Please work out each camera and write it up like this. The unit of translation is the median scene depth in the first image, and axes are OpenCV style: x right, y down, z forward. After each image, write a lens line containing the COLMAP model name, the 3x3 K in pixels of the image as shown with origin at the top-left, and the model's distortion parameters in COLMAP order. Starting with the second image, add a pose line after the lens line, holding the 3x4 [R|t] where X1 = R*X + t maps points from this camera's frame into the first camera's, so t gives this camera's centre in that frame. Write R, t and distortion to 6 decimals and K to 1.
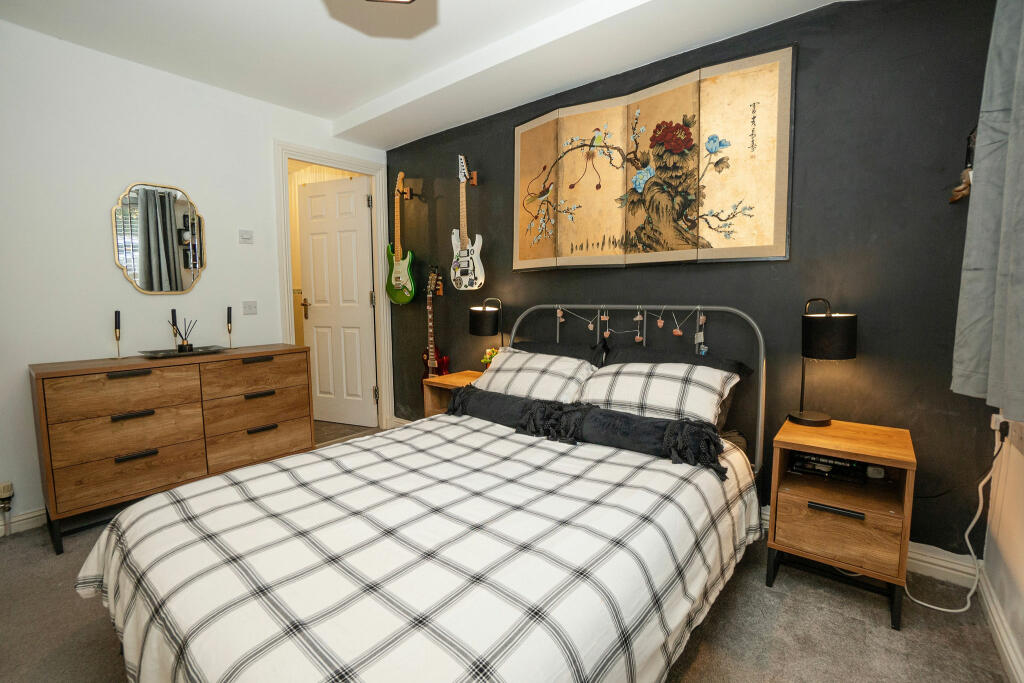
lens RADIAL K [[455.0, 0, 511.4], [0, 455.0, 341.7], [0, 0, 1]] dist [-0.002367, -0.000295]
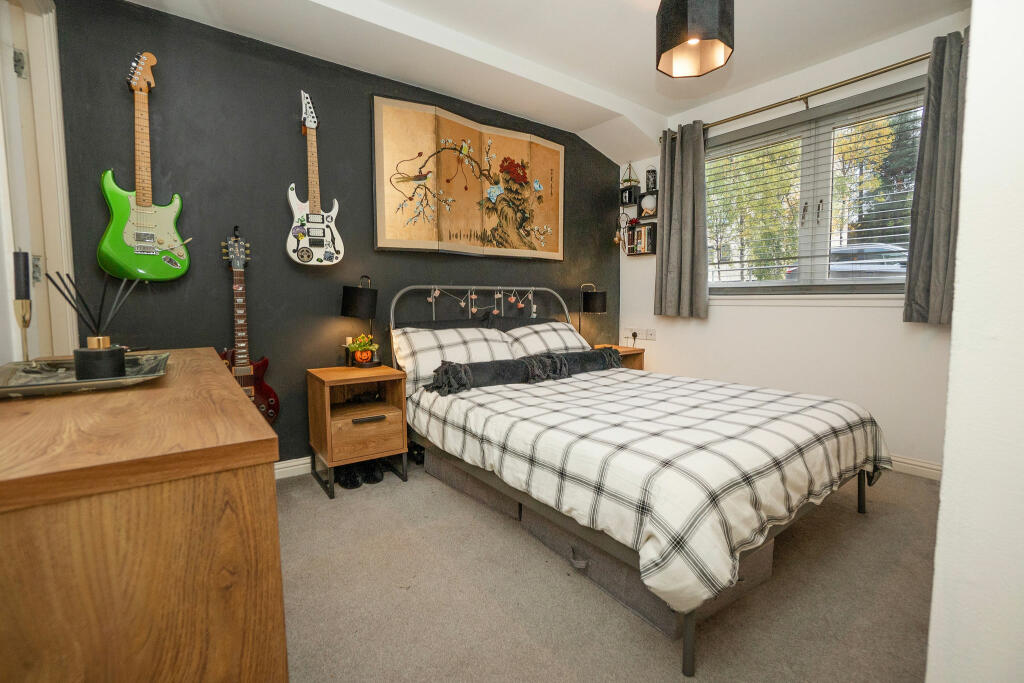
lens RADIAL K [[455.0, 0, 509.6], [0, 455.0, 339.2], [0, 0, 1]] dist [-0.002367, -0.000295]
pose [[0.272057, -0.076036, 0.959272, -0.965441], [0.097444, 0.993926, 0.051147, 0.008448], [-0.957335, 0.079560, 0.277814, 0.580147]]
